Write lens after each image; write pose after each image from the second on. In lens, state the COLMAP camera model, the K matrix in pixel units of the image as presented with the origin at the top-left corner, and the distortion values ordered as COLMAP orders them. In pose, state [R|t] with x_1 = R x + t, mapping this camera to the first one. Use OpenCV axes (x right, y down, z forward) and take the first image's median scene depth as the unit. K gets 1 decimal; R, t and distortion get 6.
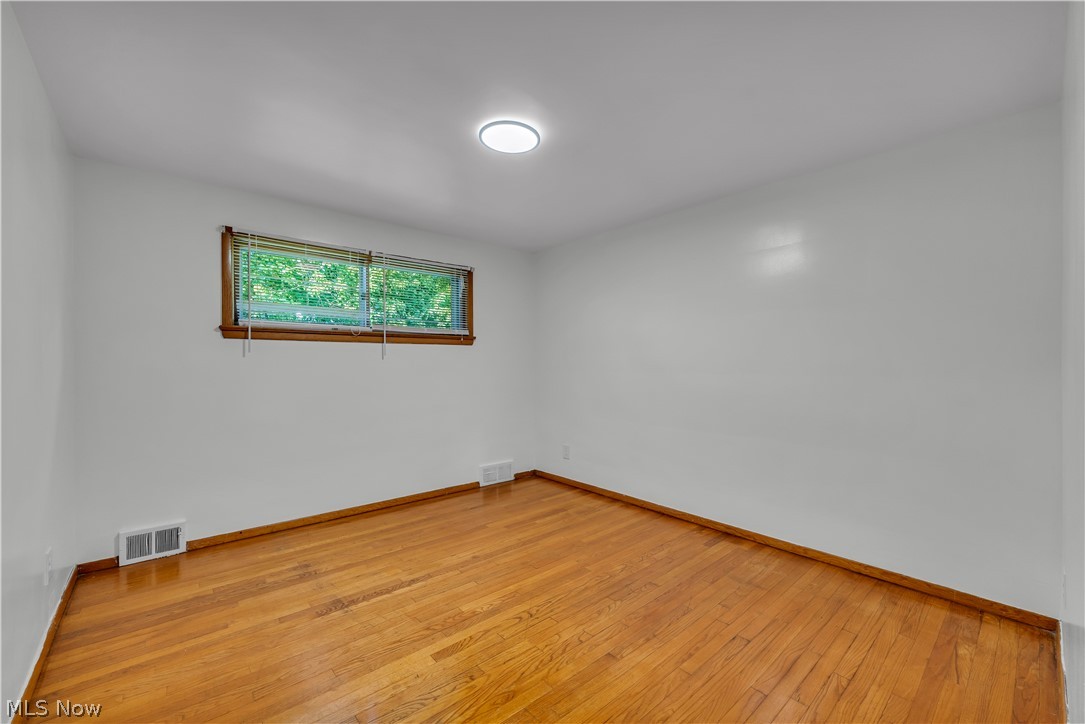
lens RADIAL K [[443.3, 0, 542.5], [0, 443.3, 362.0], [0, 0, 1]] dist [-0.002662, -0.000182]
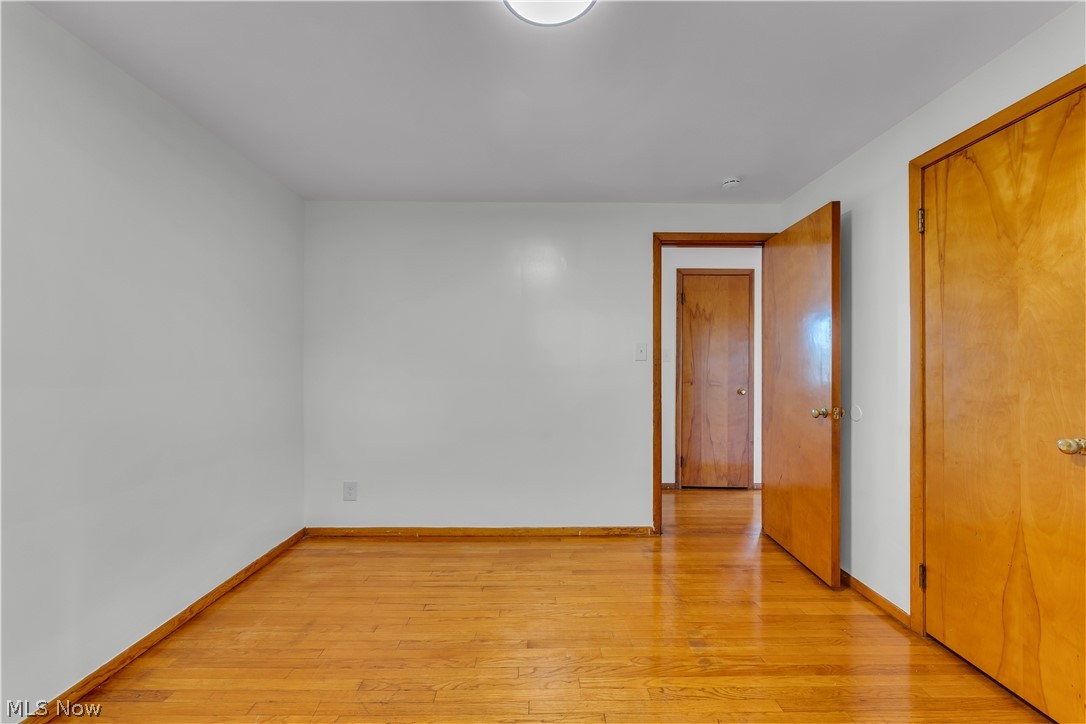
lens RADIAL K [[440.5, 0, 541.7], [0, 440.5, 355.7], [0, 0, 1]] dist [0.000207, -0.000213]
pose [[-0.764216, 0.011558, 0.644857, -0.527541], [-0.004590, 0.999717, -0.023359, 0.000004], [-0.644944, -0.020811, -0.763946, 1.719169]]
